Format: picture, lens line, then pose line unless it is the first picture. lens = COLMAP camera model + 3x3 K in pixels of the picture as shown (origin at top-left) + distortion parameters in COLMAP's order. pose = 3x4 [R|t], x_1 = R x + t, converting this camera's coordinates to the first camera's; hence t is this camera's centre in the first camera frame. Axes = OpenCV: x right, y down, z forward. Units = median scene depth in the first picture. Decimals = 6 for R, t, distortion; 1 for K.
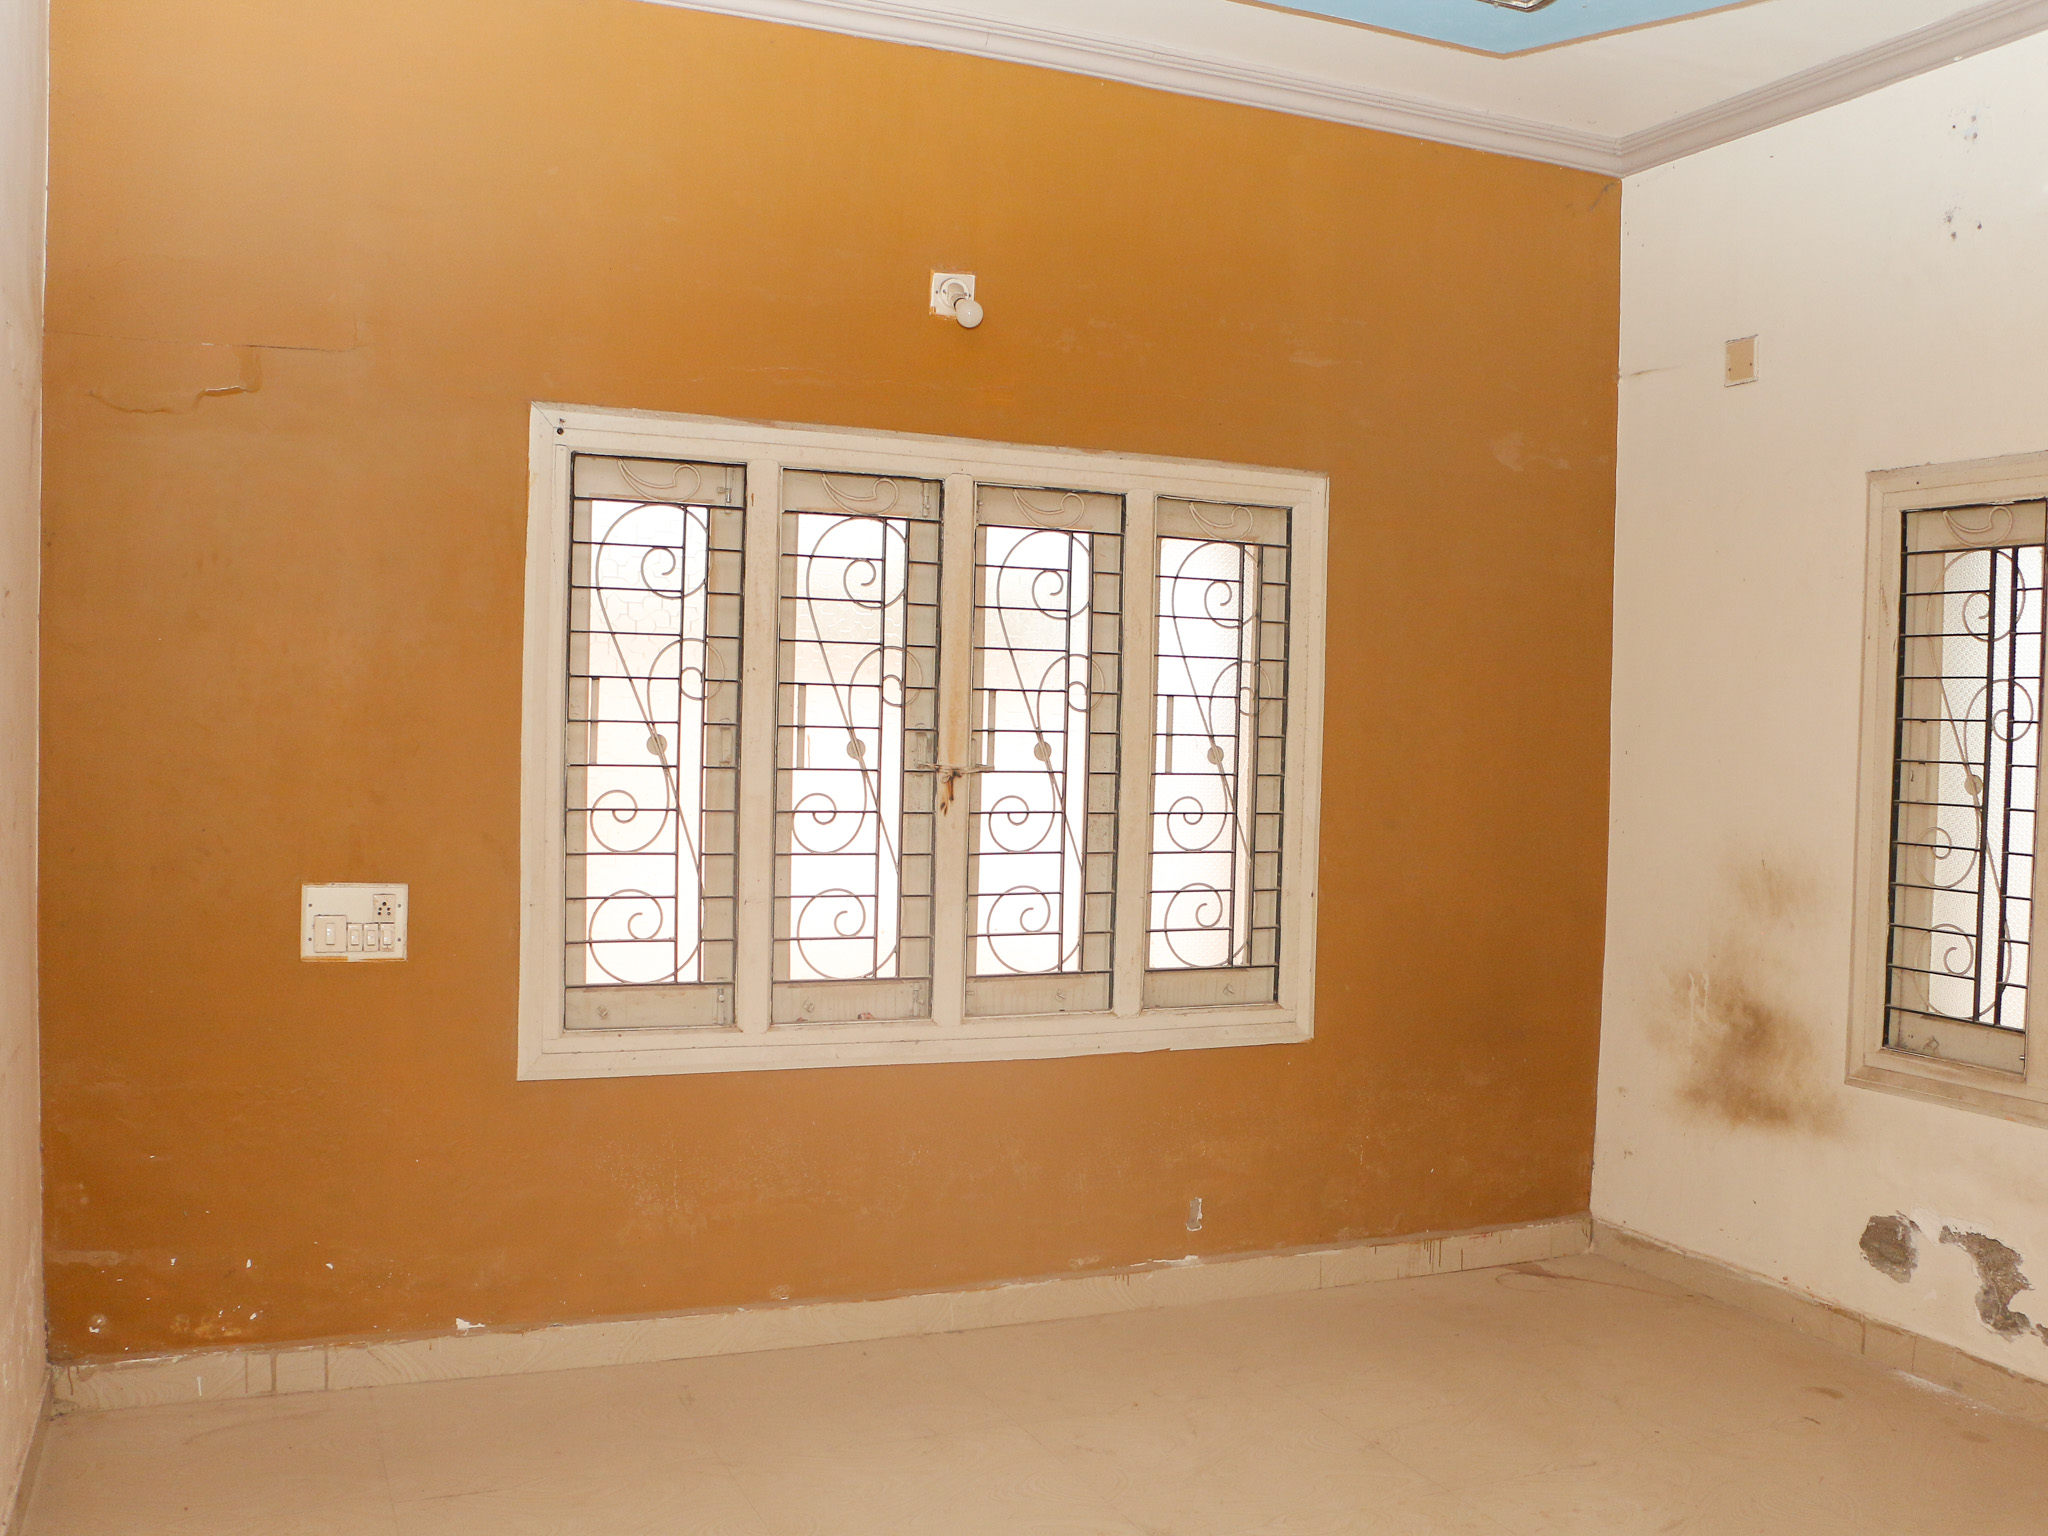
lens RADIAL K [[1871.8, 0, 1024.0], [0, 1871.8, 768.0], [0, 0, 1]] dist [-0.191181, 0.168849]
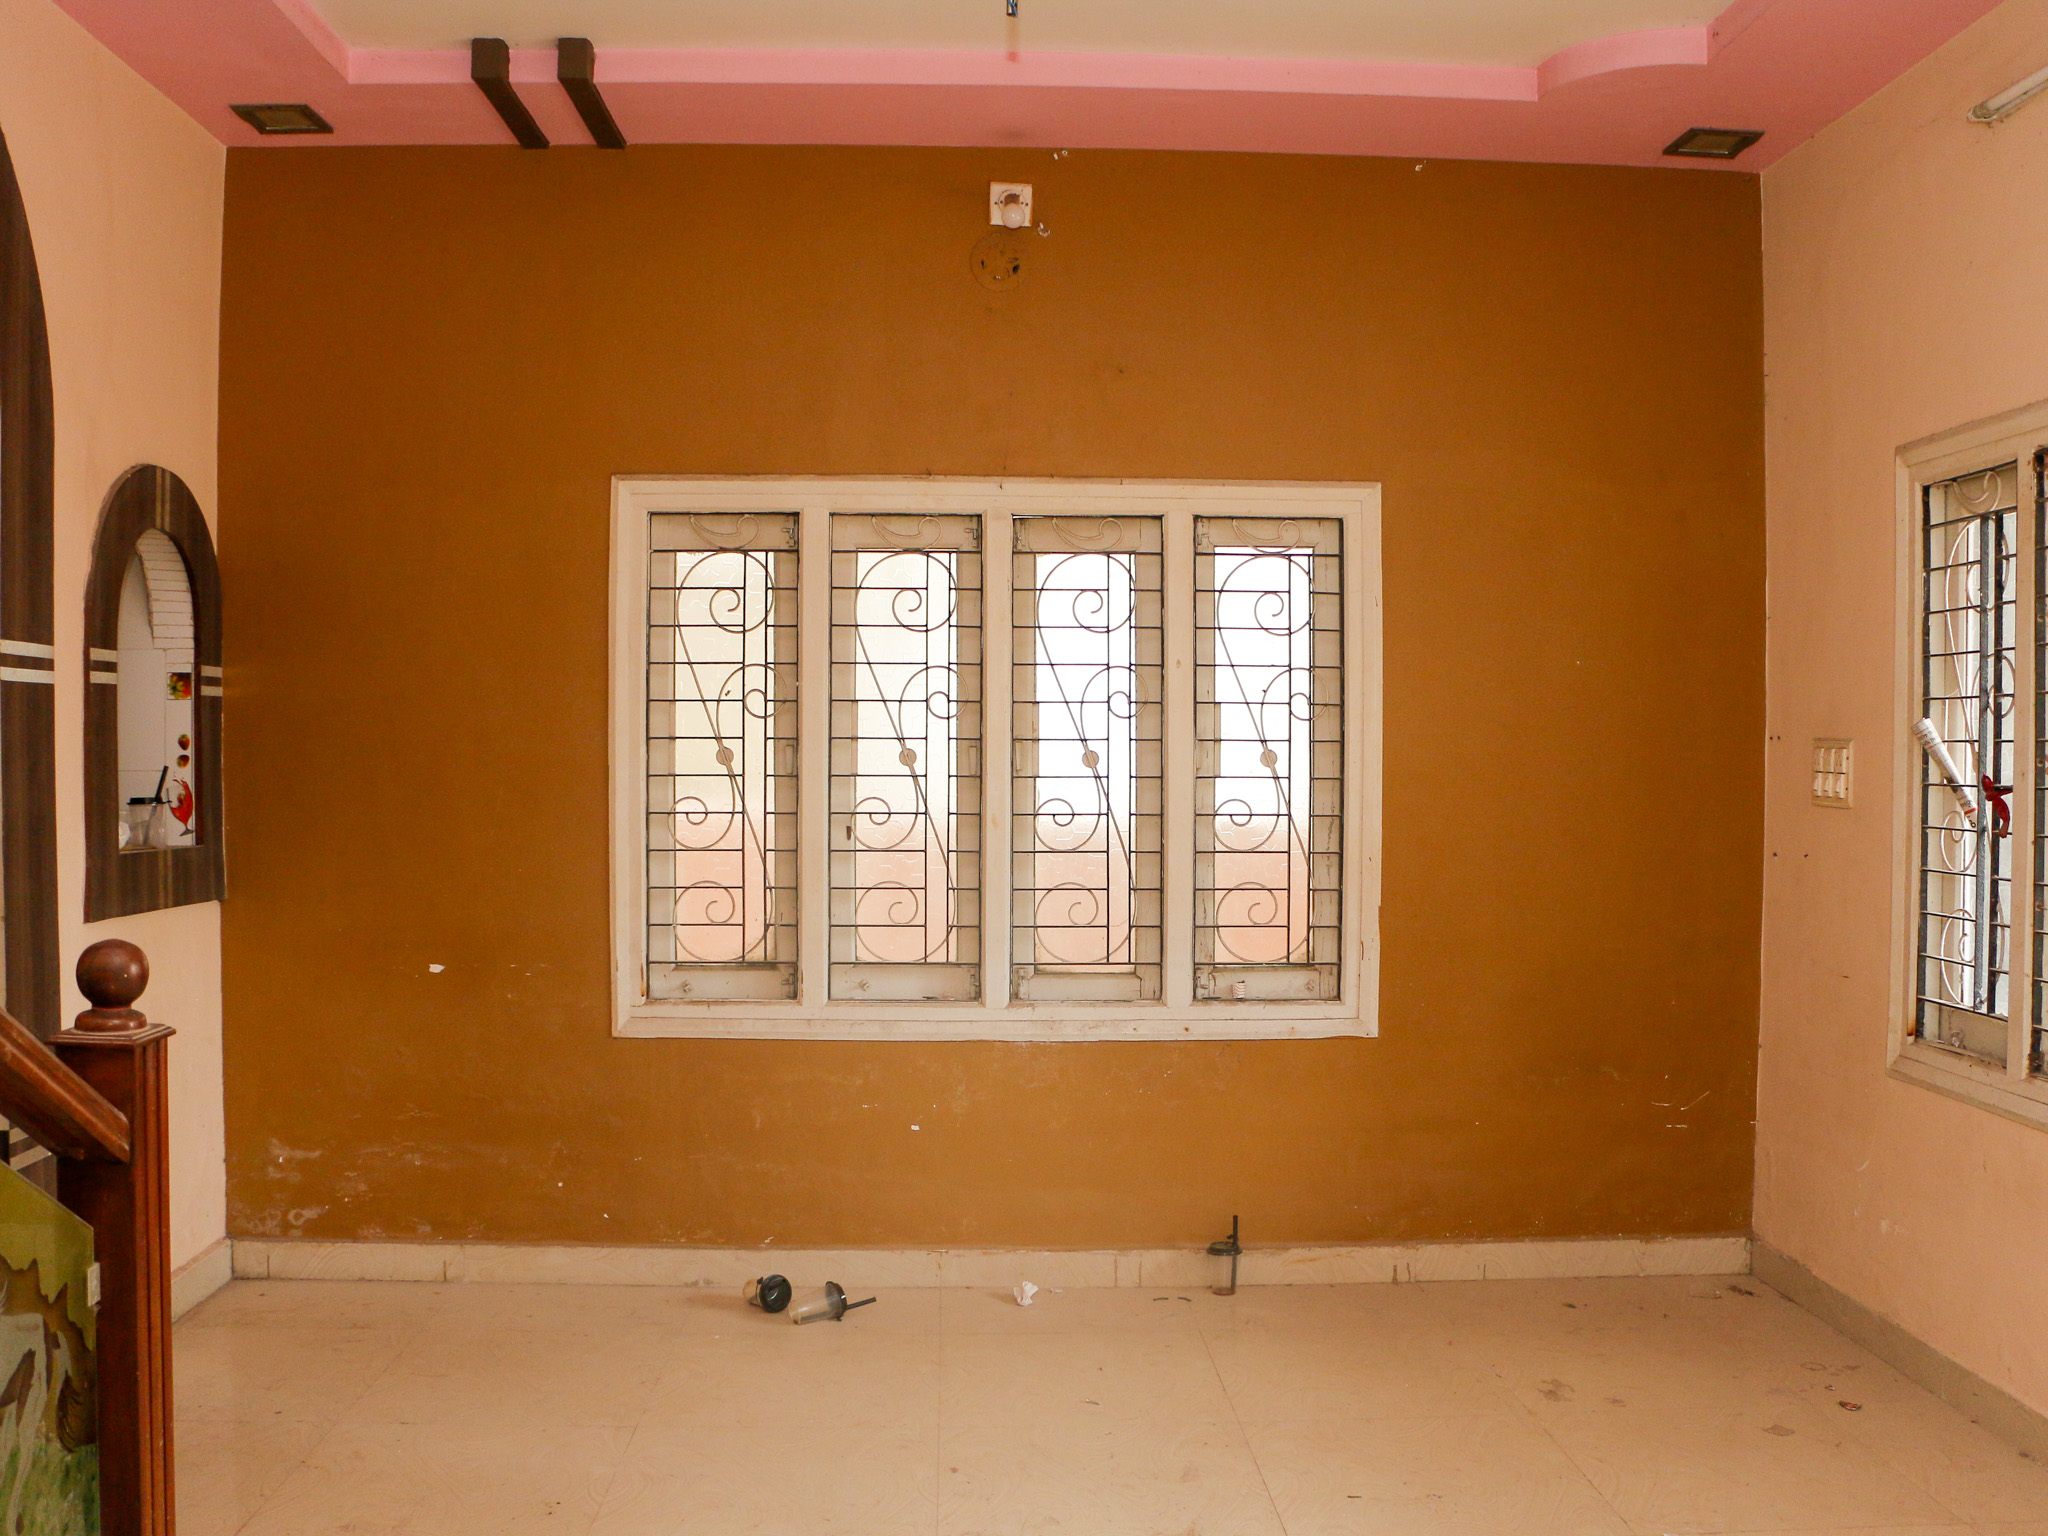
lens RADIAL K [[1585.3, 0, 1020.7], [0, 1585.3, 746.7], [0, 0, 1]] dist [-0.133352, 0.093426]
pose [[0.929959, -0.017715, -0.367236, 0.293867], [0.010144, 0.999695, -0.022536, 0.004667], [0.367524, 0.017233, 0.929855, 0.124932]]
